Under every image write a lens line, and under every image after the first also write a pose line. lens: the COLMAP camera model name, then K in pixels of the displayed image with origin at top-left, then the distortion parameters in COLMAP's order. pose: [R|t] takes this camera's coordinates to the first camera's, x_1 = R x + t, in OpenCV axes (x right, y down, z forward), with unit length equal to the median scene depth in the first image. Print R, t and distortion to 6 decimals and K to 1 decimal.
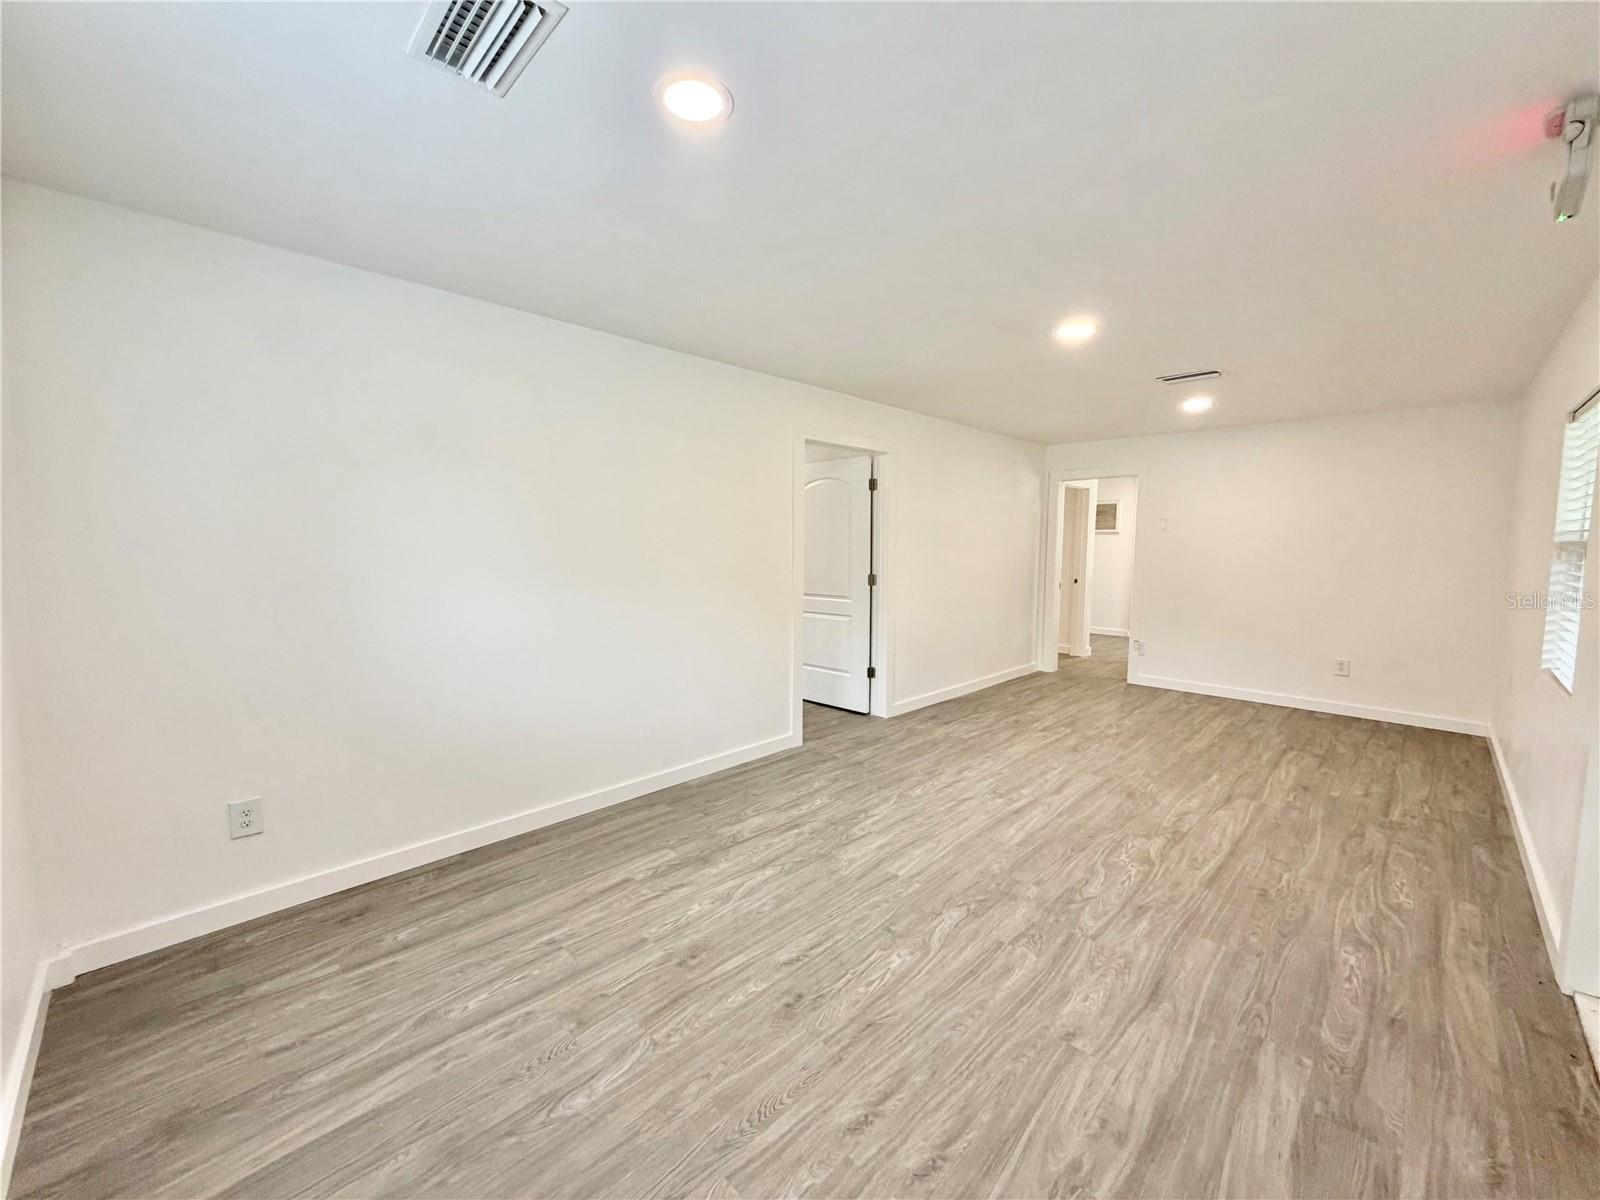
lens RADIAL K [[641.6, 0, 793.8], [0, 641.6, 597.6], [0, 0, 1]] dist [0.000097, 0.000423]
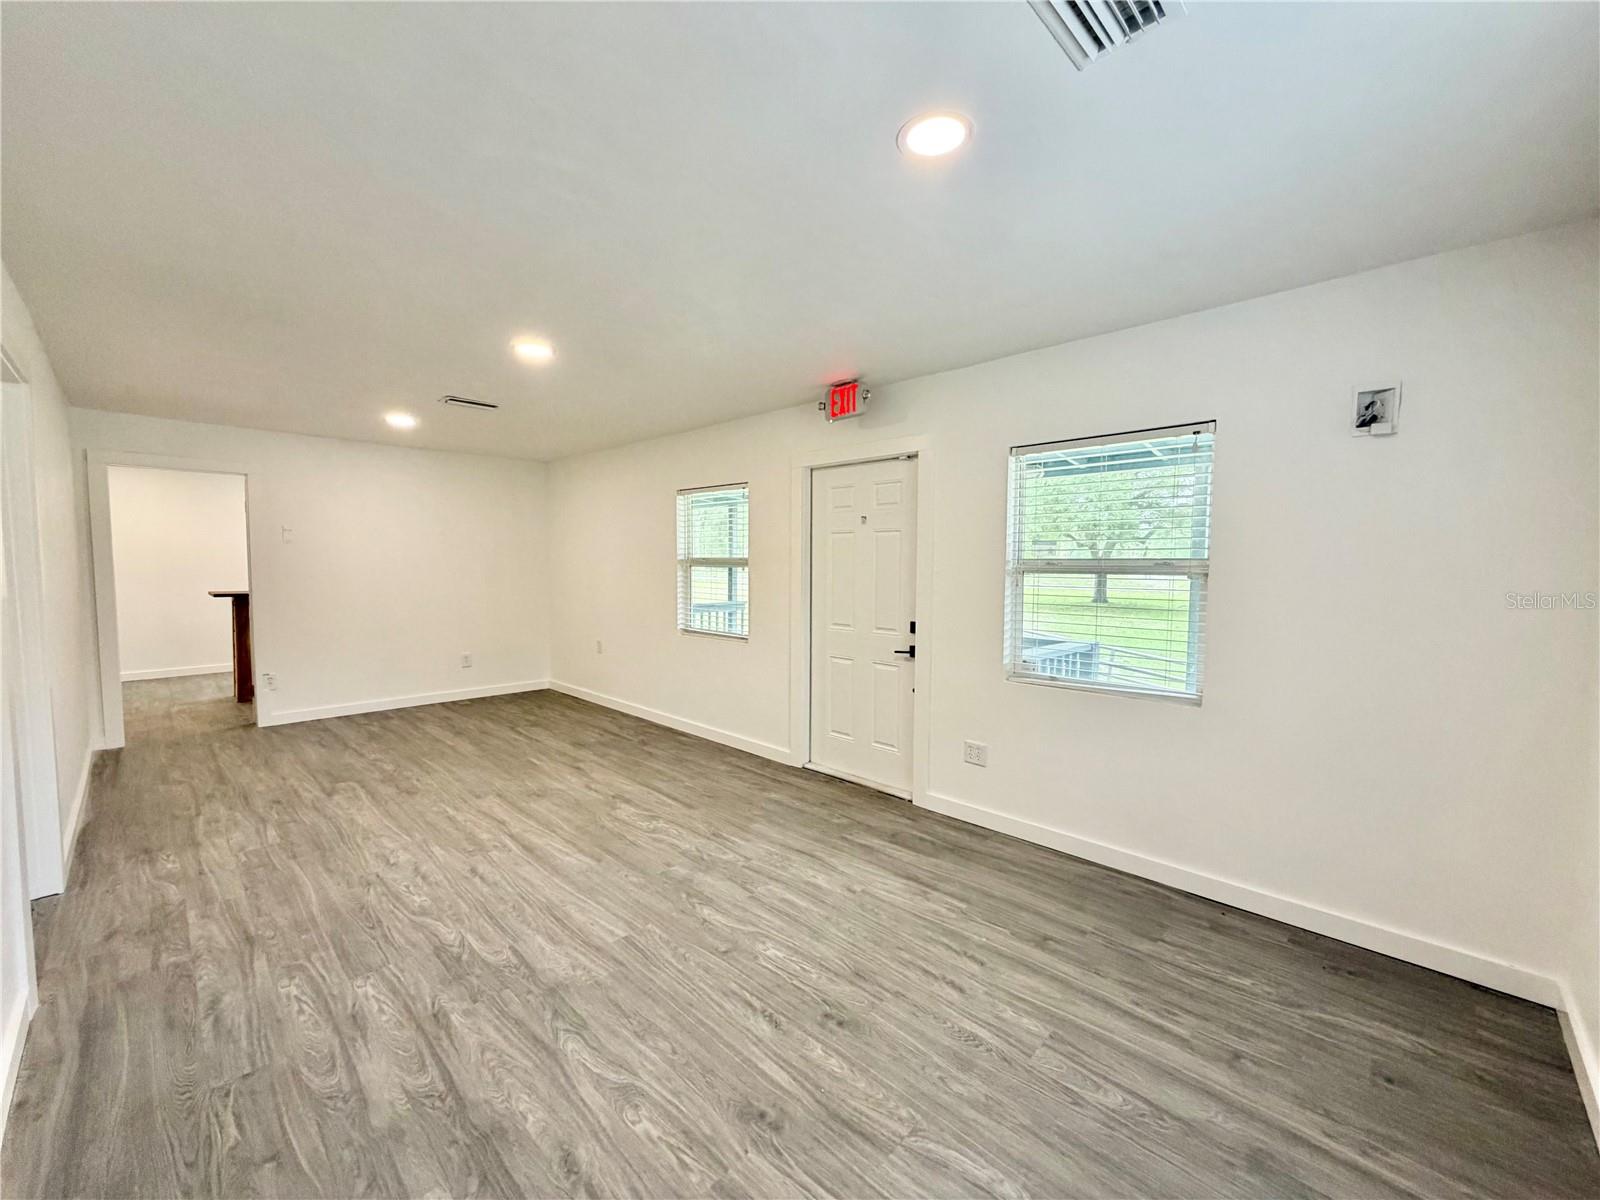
lens RADIAL K [[636.9, 0, 795.4], [0, 636.9, 602.8], [0, 0, 1]] dist [0.000437, 0.000084]
pose [[-0.005538, -0.070137, 0.997522, -0.576556], [0.078112, 0.994459, 0.070355, -0.059444], [-0.996929, 0.078308, -0.000029, 0.611159]]
